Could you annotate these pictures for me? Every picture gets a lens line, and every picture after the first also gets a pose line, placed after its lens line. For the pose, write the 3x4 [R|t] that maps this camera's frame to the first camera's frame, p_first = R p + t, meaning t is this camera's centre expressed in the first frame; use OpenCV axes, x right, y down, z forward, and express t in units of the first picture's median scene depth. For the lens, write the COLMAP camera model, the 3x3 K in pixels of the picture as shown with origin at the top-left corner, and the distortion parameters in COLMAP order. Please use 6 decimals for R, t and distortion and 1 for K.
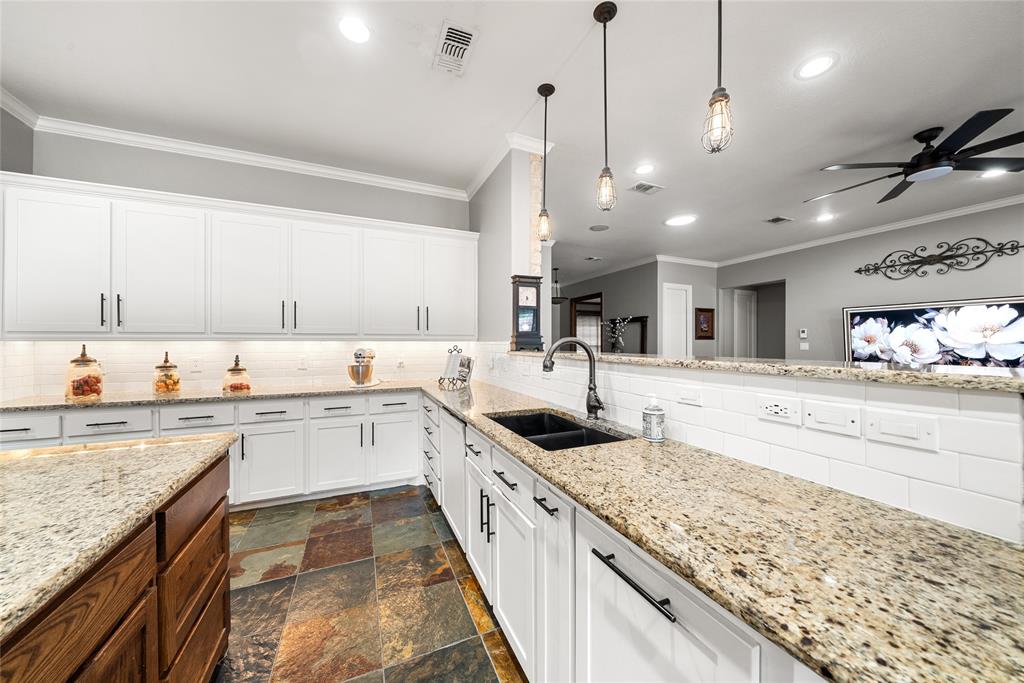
lens RADIAL K [[352.9, 0, 512.3], [0, 352.9, 342.9], [0, 0, 1]] dist [-0.007523, 0.000842]
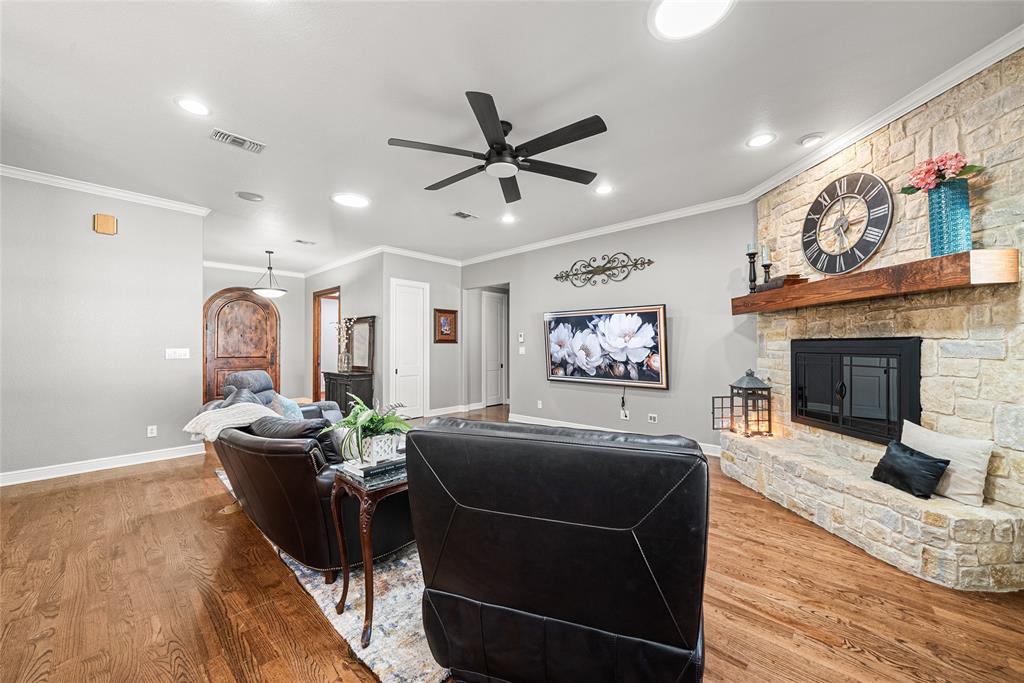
lens RADIAL K [[378.4, 0, 515.4], [0, 378.4, 342.5], [0, 0, 1]] dist [-0.003085, 0.000053]
pose [[0.914912, 0.003880, 0.403634, 0.778743], [-0.000109, 0.999956, -0.009366, -0.005931], [-0.403652, 0.008525, 0.914873, 0.057506]]
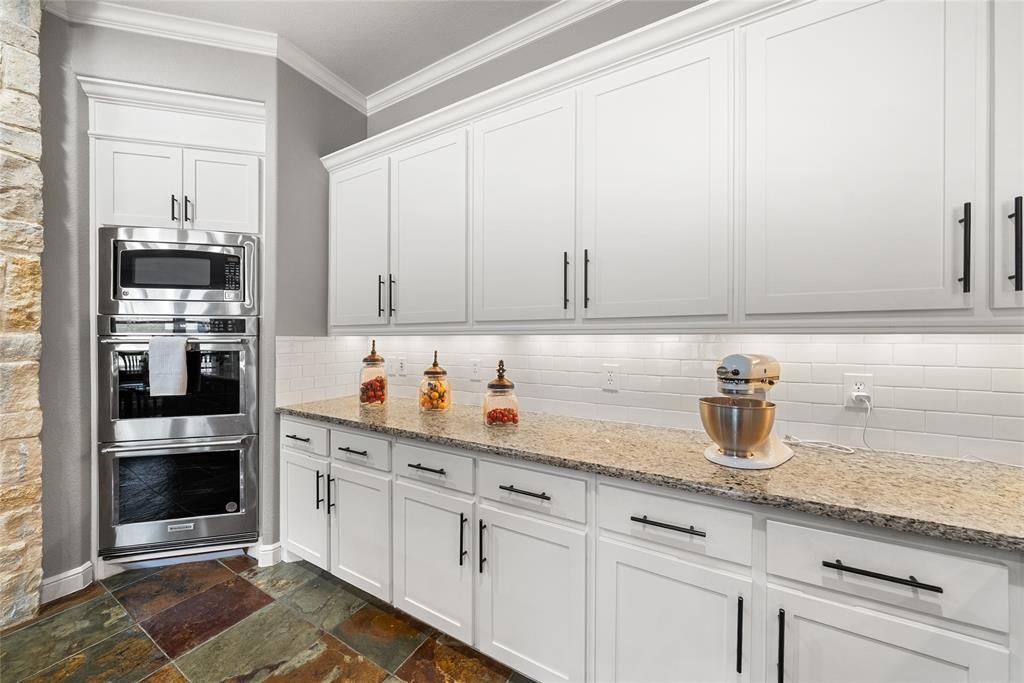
lens RADIAL K [[352.9, 0, 516.6], [0, 352.9, 343.4], [0, 0, 1]] dist [-0.007523, 0.000842]
pose [[0.591232, 0.009926, -0.806440, -0.291440], [-0.004338, 0.999949, 0.009128, 0.002601], [0.806490, -0.001899, 0.591245, 0.646379]]
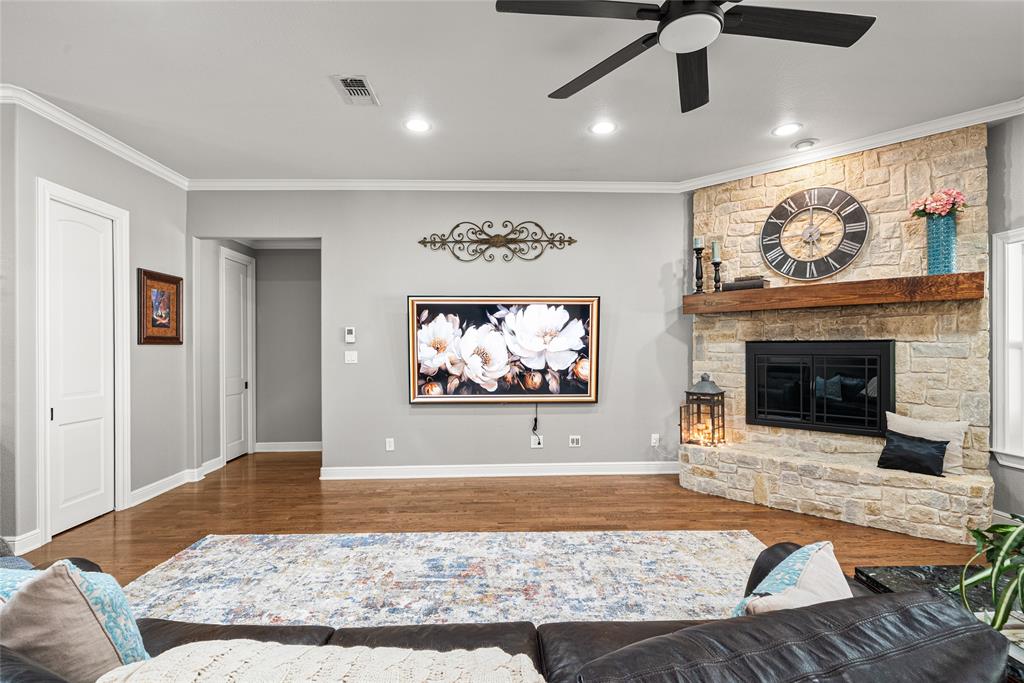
lens RADIAL K [[466.5, 0, 506.1], [0, 466.5, 346.9], [0, 0, 1]] dist [-0.001438, -0.000939]
pose [[0.375959, 0.000884, 0.926636, 0.424724], [0.003617, 0.999991, -0.002421, -0.008711], [-0.926629, 0.004262, 0.375953, 0.954730]]
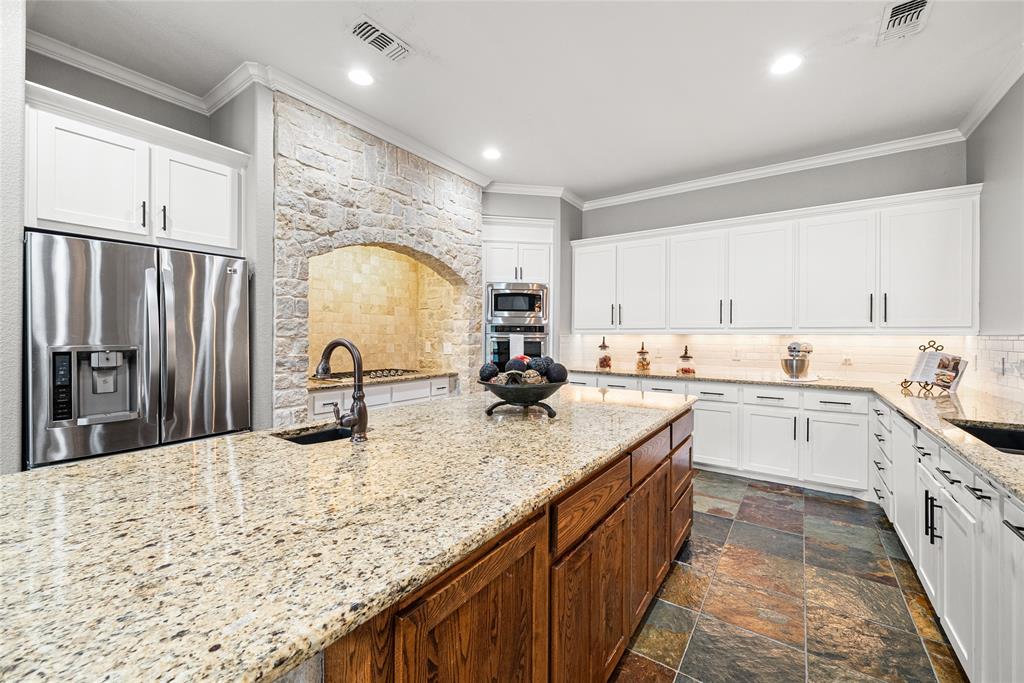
lens RADIAL K [[407.8, 0, 512.1], [0, 407.8, 336.5], [0, 0, 1]] dist [-0.001072, -0.000621]
pose [[0.515850, 0.006323, -0.856656, 0.146414], [-0.006281, 0.999974, 0.003599, 0.000812], [0.856656, 0.003524, 0.515876, -0.284207]]
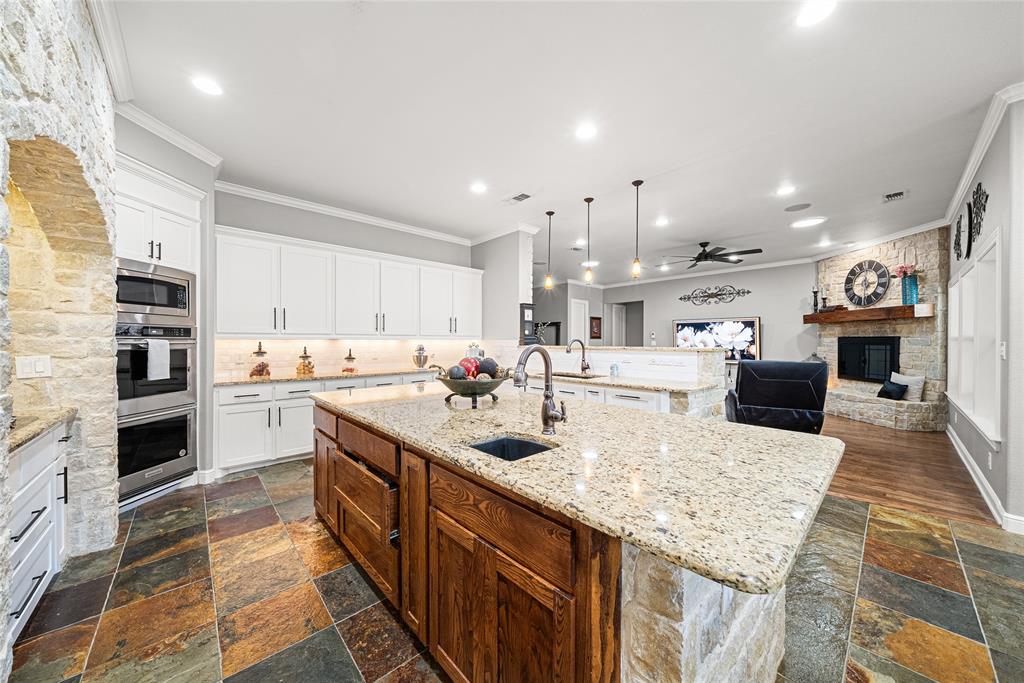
lens RADIAL K [[352.9, 0, 514.5], [0, 352.9, 341.6], [0, 0, 1]] dist [-0.007523, 0.000842]
pose [[0.947111, 0.000965, 0.320904, -0.568576], [-0.001448, 0.999998, 0.001266, 0.001543], [-0.320902, -0.001664, 0.947111, -0.633658]]
